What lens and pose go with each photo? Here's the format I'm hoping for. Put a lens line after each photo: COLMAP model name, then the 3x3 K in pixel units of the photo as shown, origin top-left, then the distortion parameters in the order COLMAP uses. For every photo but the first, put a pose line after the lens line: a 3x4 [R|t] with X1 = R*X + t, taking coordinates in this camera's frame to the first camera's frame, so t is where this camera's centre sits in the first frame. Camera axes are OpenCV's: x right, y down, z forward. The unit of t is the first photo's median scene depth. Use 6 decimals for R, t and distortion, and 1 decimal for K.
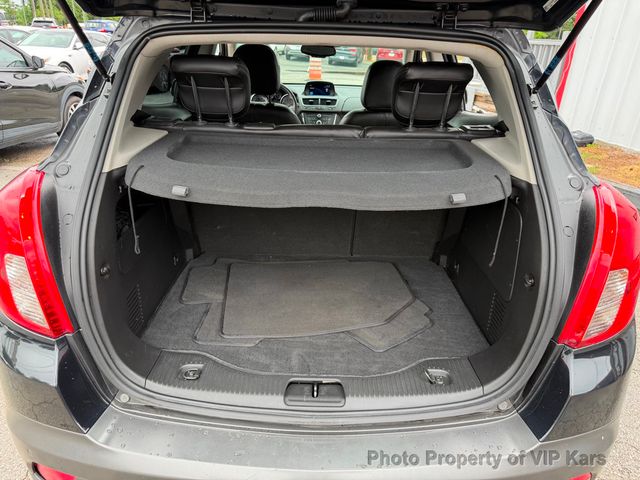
lens RADIAL K [[454.3, 0, 320.2], [0, 454.3, 245.1], [0, 0, 1]] dist [0.004945, -0.007021]
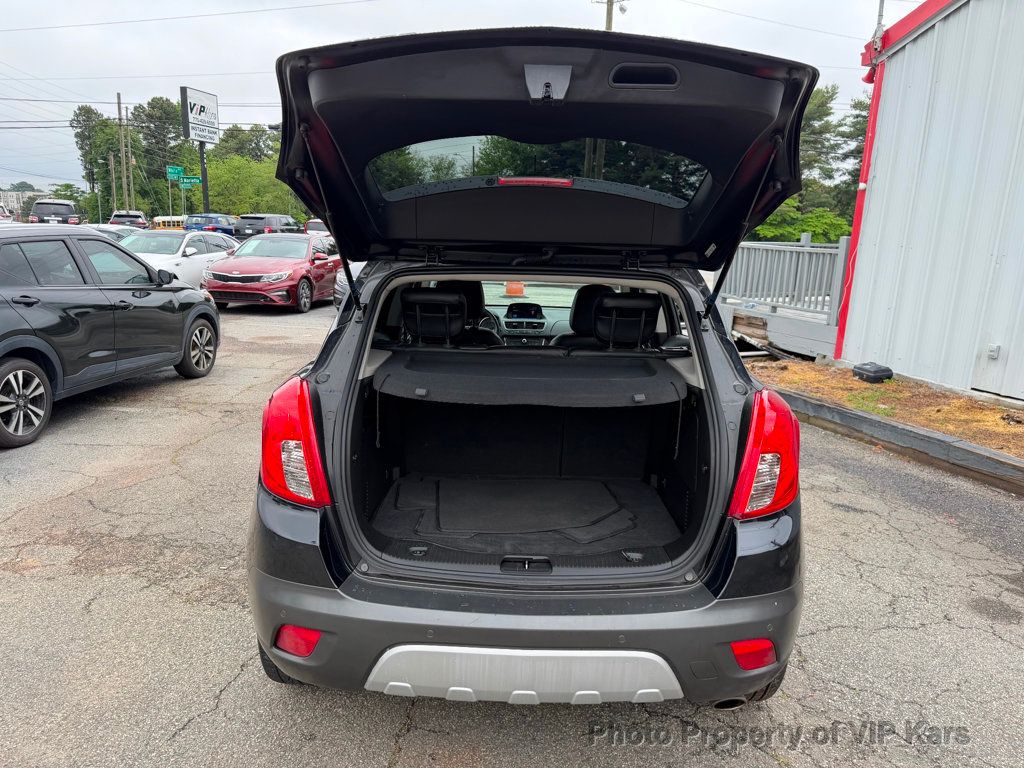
lens RADIAL K [[726.8, 0, 512.3], [0, 726.8, 392.2], [0, 0, 1]] dist [0.004945, -0.007021]
pose [[0.999933, -0.000481, -0.011538, -0.013493], [-0.001970, 0.977367, -0.211542, 0.150451], [0.011379, 0.211550, 0.977301, -0.480851]]
